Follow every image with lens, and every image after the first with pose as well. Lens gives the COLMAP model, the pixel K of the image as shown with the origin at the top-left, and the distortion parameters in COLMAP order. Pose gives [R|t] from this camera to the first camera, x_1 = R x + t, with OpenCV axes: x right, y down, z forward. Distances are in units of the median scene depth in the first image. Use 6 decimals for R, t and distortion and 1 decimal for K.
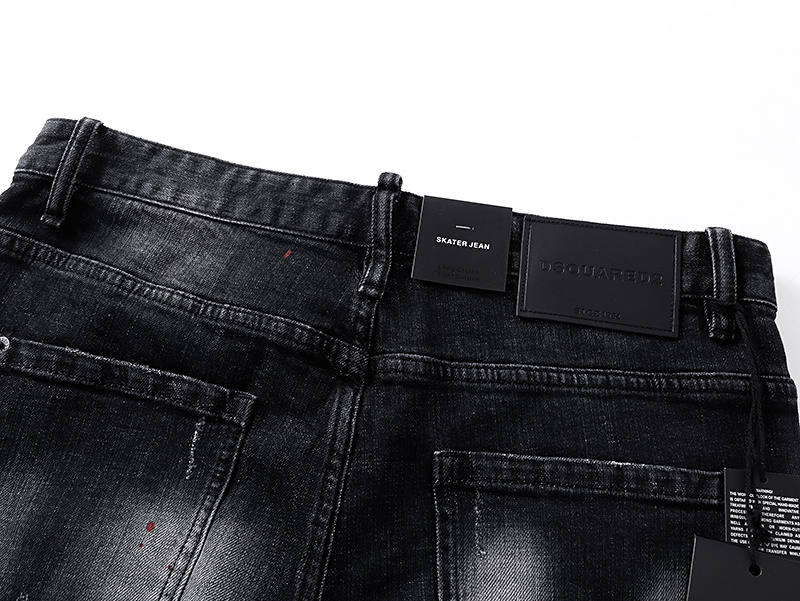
lens RADIAL K [[797.2, 0, 405.0], [0, 797.2, 300.2], [0, 0, 1]] dist [0.018734, 0.000000]
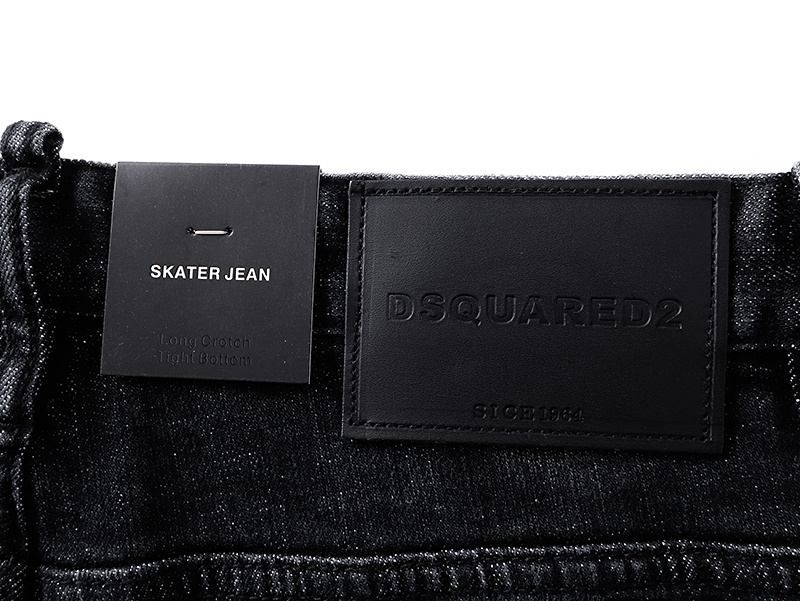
lens RADIAL K [[797.2, 0, 399.3], [0, 797.2, 300.8], [0, 0, 1]] dist [0.018734, 0.000000]
pose [[0.986412, -0.109943, -0.122083, 0.239059], [0.141836, 0.944882, 0.295094, -0.181166], [0.082910, -0.308400, 0.947637, 0.625533]]
